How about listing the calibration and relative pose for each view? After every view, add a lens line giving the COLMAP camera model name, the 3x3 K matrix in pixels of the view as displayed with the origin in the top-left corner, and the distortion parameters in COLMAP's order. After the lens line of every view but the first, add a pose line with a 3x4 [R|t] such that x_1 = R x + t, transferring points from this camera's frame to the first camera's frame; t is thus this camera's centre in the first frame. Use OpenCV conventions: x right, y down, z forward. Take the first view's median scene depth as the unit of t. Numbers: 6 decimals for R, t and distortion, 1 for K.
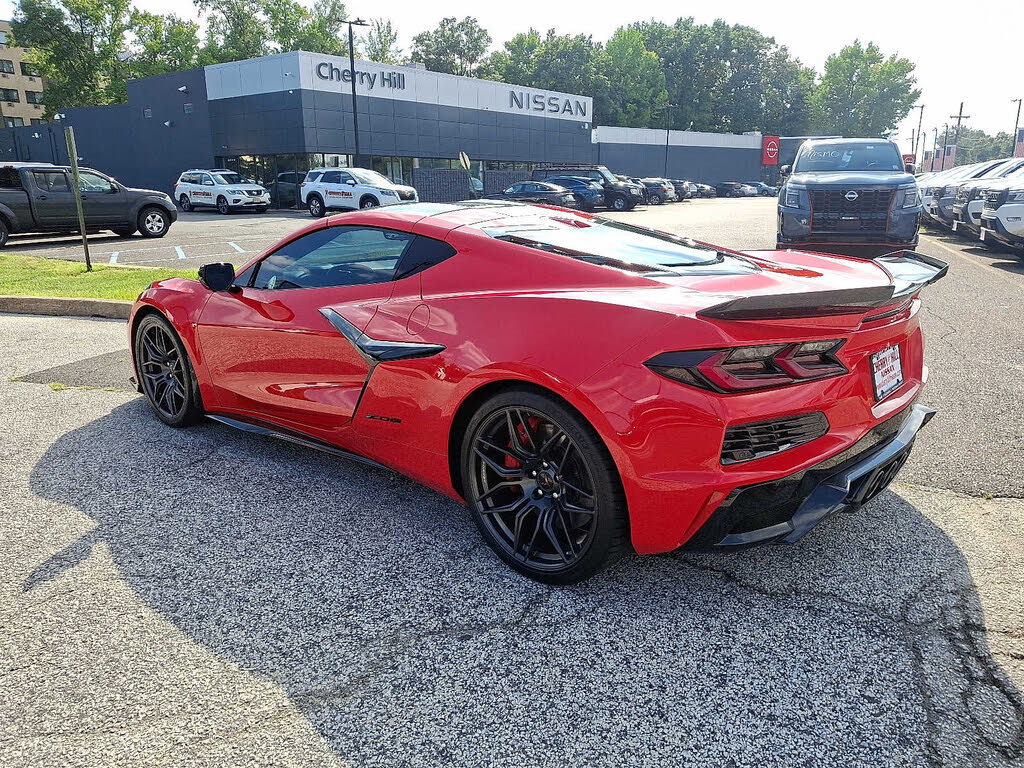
lens RADIAL K [[752.2, 0, 529.5], [0, 752.2, 395.9], [0, 0, 1]] dist [0.015477, -0.043427]
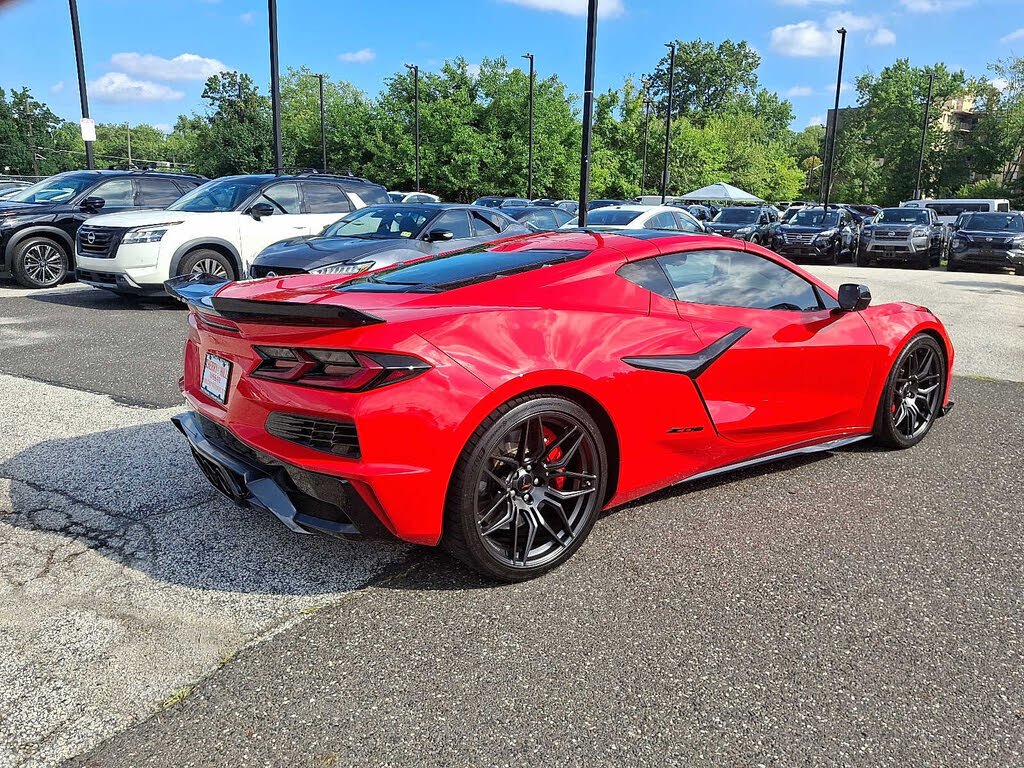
lens RADIAL K [[752.2, 0, 520.5], [0, 752.2, 387.7], [0, 0, 1]] dist [0.015477, -0.043427]
pose [[-0.209122, 0.231117, -0.950186, 0.077338], [-0.281071, 0.916462, 0.284774, -0.024742], [0.936625, 0.326622, -0.126692, 0.084399]]
